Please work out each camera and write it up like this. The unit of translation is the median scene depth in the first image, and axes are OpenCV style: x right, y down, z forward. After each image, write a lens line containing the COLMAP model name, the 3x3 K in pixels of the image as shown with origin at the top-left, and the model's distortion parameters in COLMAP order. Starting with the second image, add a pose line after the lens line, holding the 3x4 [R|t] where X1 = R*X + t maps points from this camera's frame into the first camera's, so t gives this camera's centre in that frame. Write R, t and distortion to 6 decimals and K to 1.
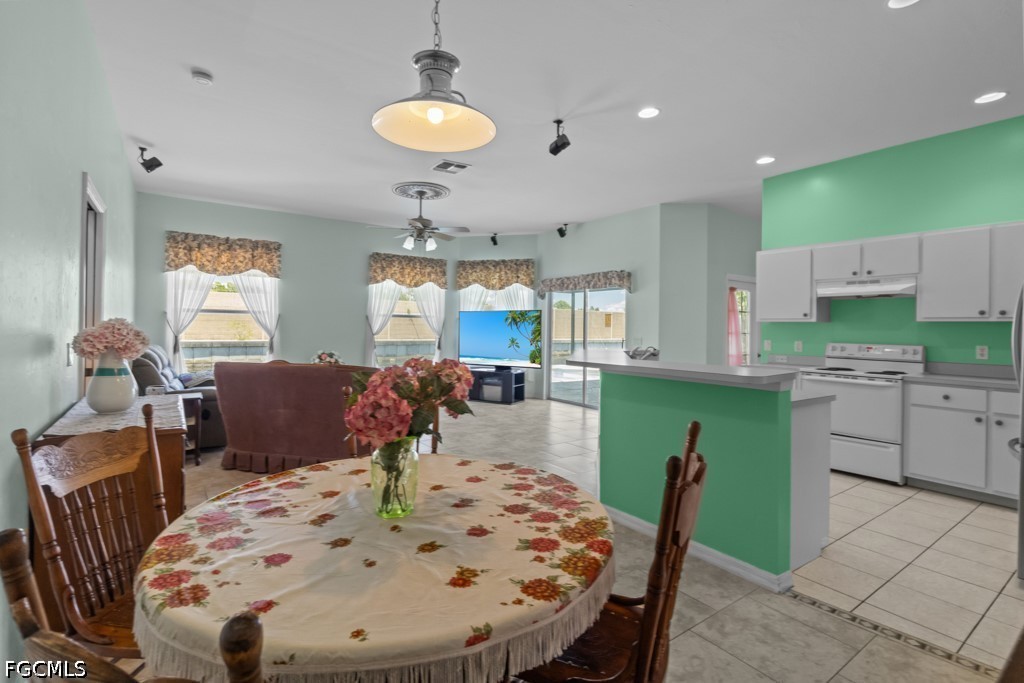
lens RADIAL K [[463.6, 0, 499.7], [0, 463.6, 325.1], [0, 0, 1]] dist [0.001398, 0.000254]
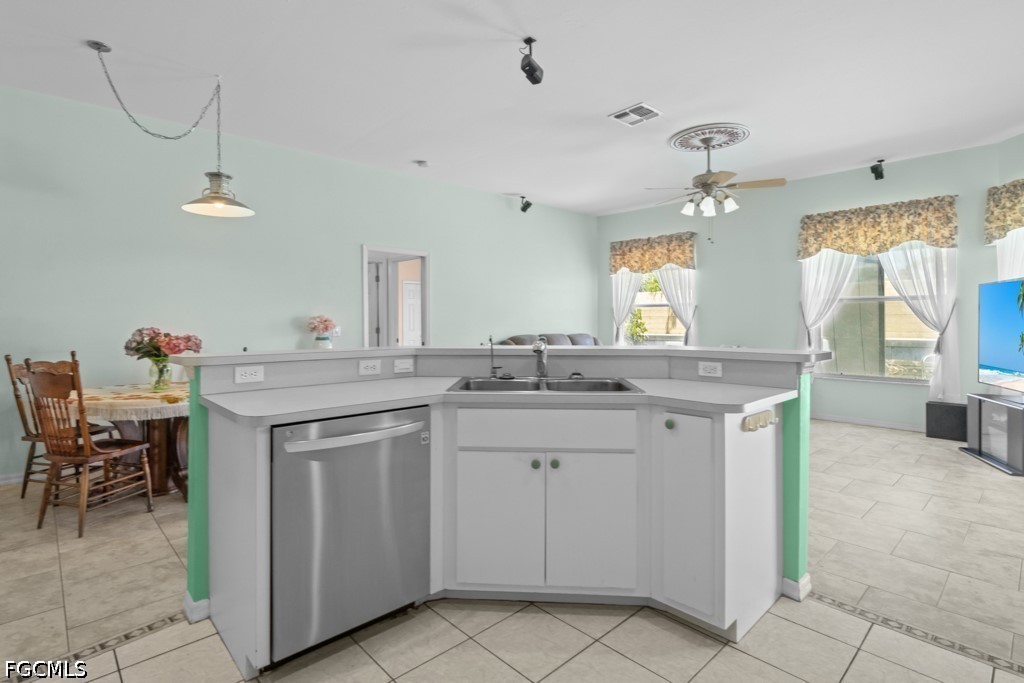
lens RADIAL K [[497.4, 0, 485.9], [0, 497.4, 319.9], [0, 0, 1]] dist [-0.002378, 0.004420]
pose [[0.139205, -0.014613, -0.990156, 0.508931], [0.011180, 0.999851, -0.013185, 0.015542], [0.990200, -0.009234, 0.139348, 0.451492]]
